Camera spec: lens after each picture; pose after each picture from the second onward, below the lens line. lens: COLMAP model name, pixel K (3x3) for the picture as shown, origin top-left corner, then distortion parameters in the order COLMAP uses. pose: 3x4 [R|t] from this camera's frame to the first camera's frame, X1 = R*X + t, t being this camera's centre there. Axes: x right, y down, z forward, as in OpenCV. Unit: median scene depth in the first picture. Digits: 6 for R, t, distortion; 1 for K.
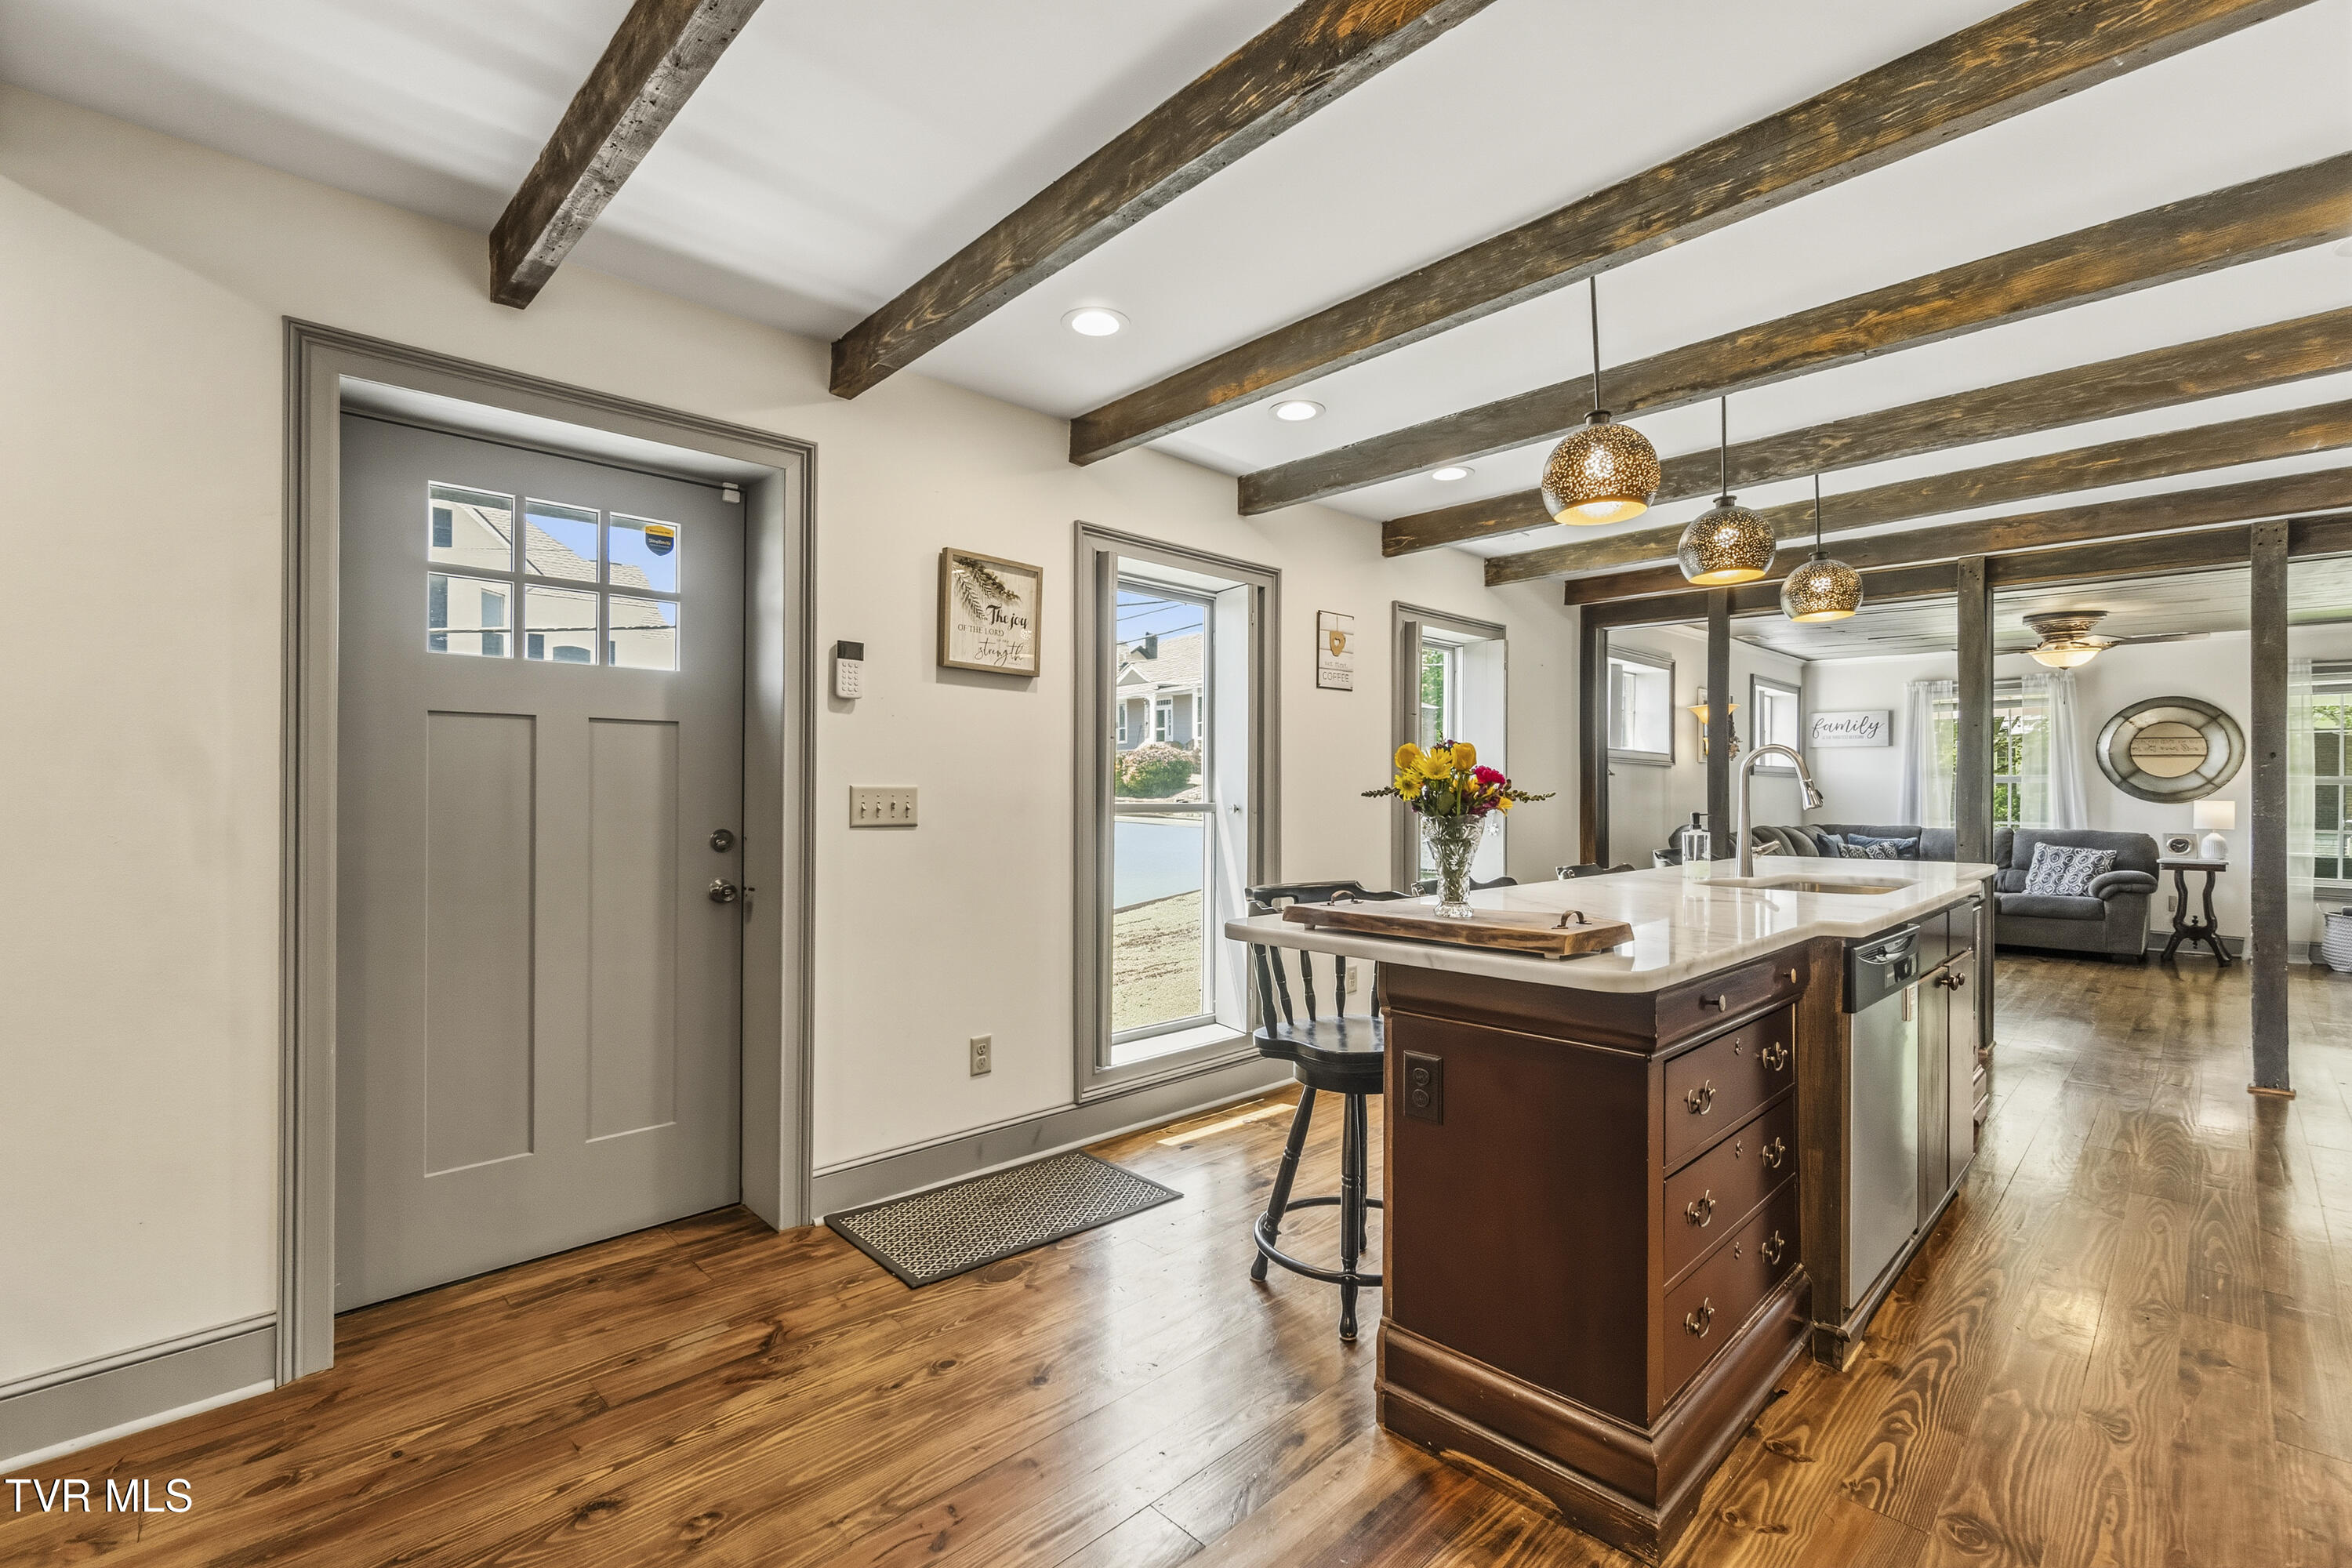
lens RADIAL K [[1026.5, 0, 1180.6], [0, 1026.5, 794.1], [0, 0, 1]] dist [-0.001305, -0.000267]
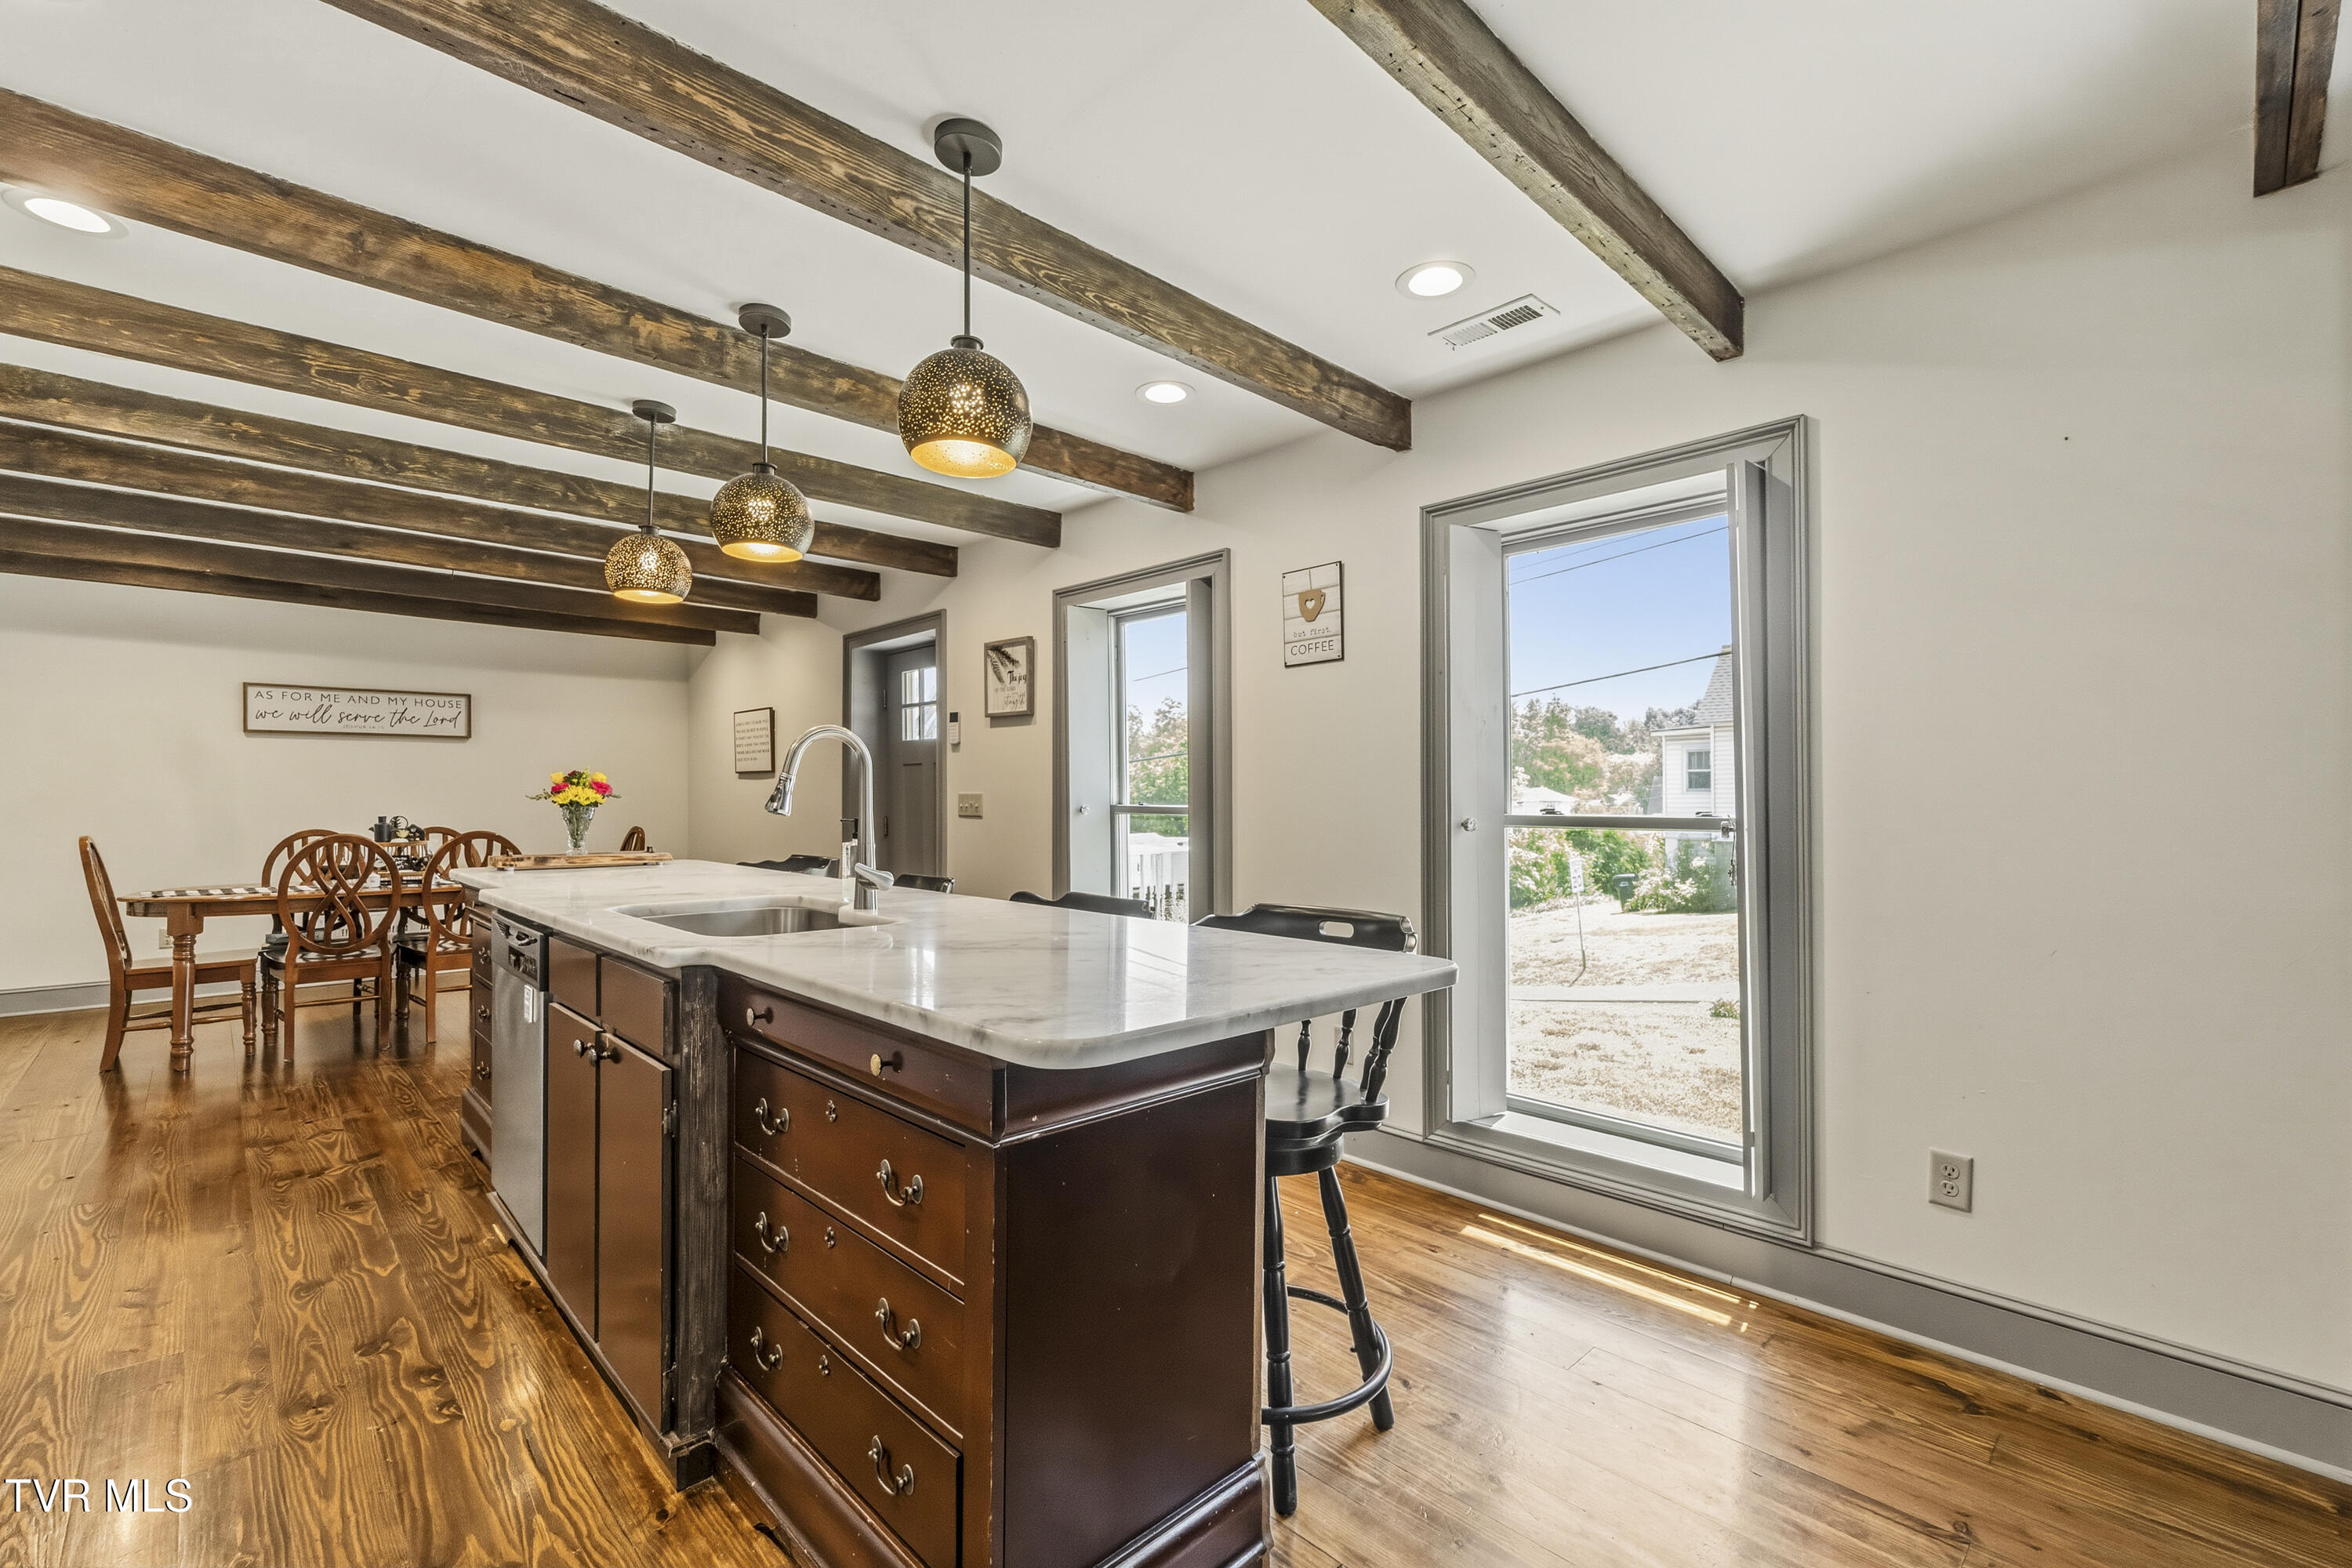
lens RADIAL K [[1023.2, 0, 1159.0], [0, 1023.2, 795.7], [0, 0, 1]] dist [-0.000804, -0.000136]
pose [[-0.020624, -0.003218, -0.999782, 1.288322], [-0.000548, 0.999995, -0.003208, 0.001199], [0.999787, 0.000482, -0.020626, 1.241762]]
